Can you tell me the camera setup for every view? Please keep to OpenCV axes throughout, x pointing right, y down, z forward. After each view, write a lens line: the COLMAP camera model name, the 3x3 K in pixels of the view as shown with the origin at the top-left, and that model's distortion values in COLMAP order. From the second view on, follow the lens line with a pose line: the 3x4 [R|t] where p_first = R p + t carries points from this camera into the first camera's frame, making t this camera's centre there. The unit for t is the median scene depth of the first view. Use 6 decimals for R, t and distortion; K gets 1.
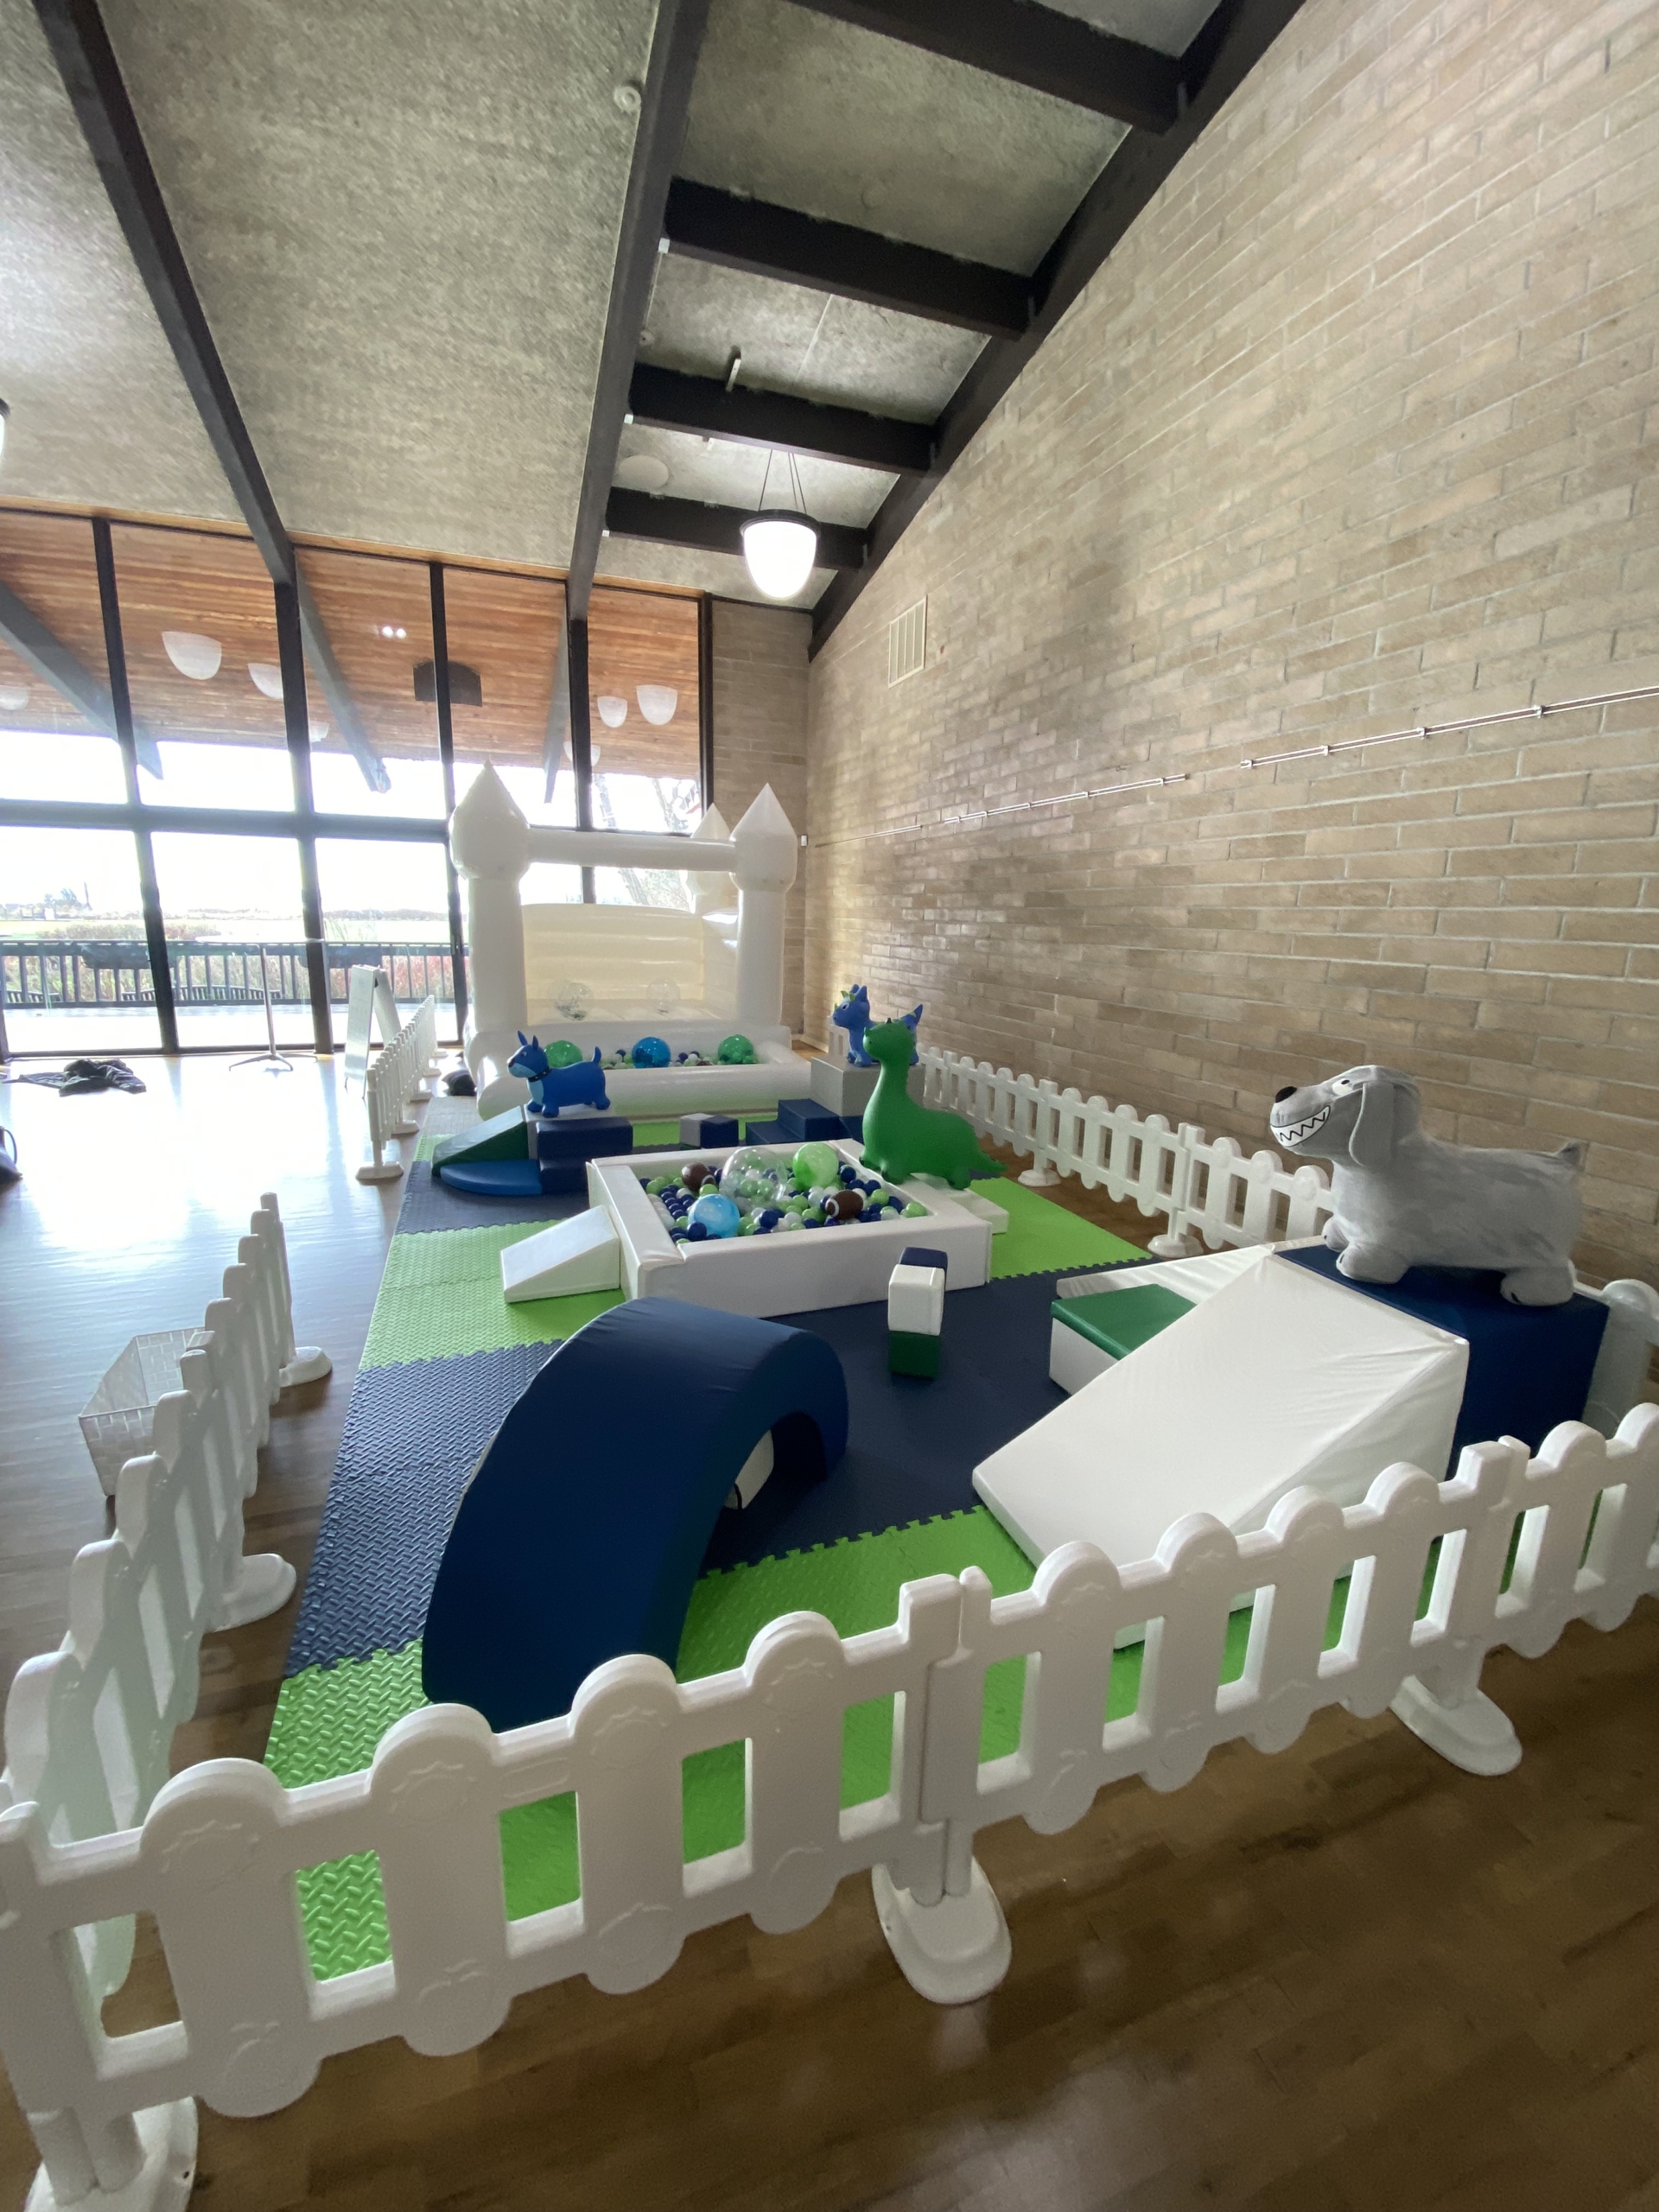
lens RADIAL K [[893.1, 0, 829.5], [0, 893.1, 1106.0], [0, 0, 1]] dist [0.013525, -0.017417]
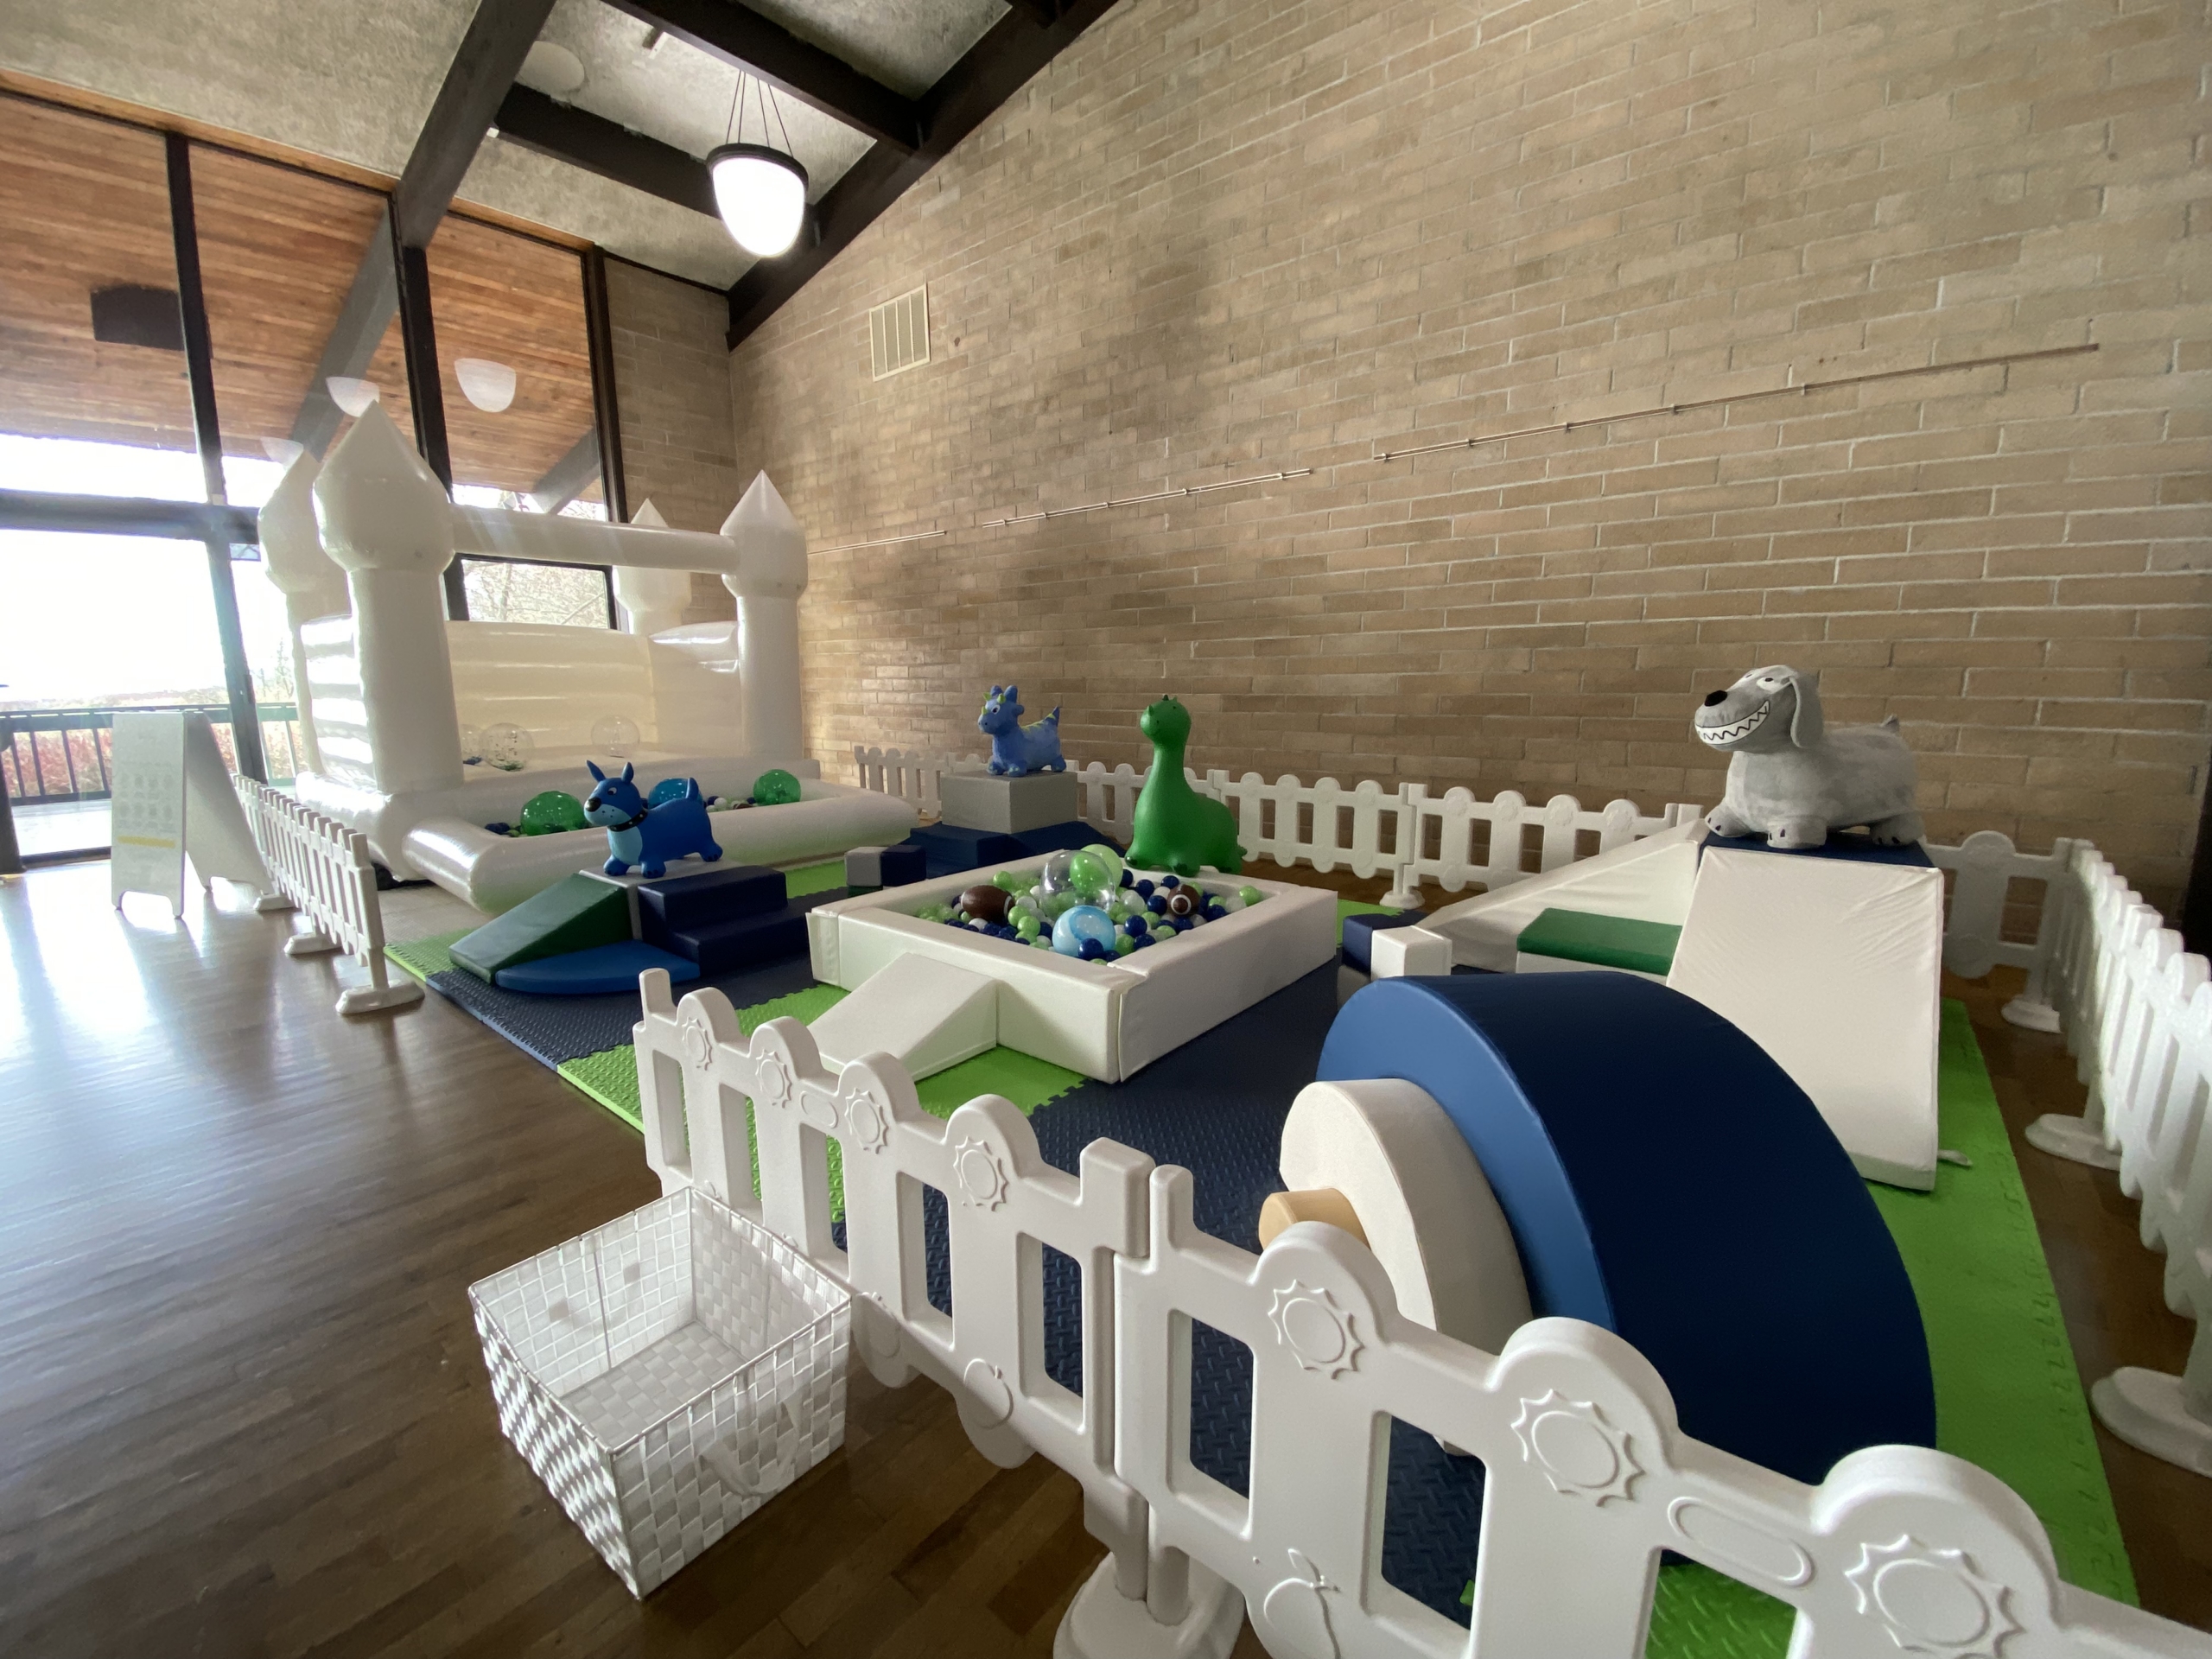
lens RADIAL K [[893.1, 0, 1116.7], [0, 893.1, 833.7], [0, 0, 1]] dist [0.013525, -0.017417]
pose [[0.866694, -0.115694, 0.485238, -0.340002], [0.132111, 0.991235, 0.000370, 0.026922], [-0.481027, 0.063785, 0.874382, 0.192809]]
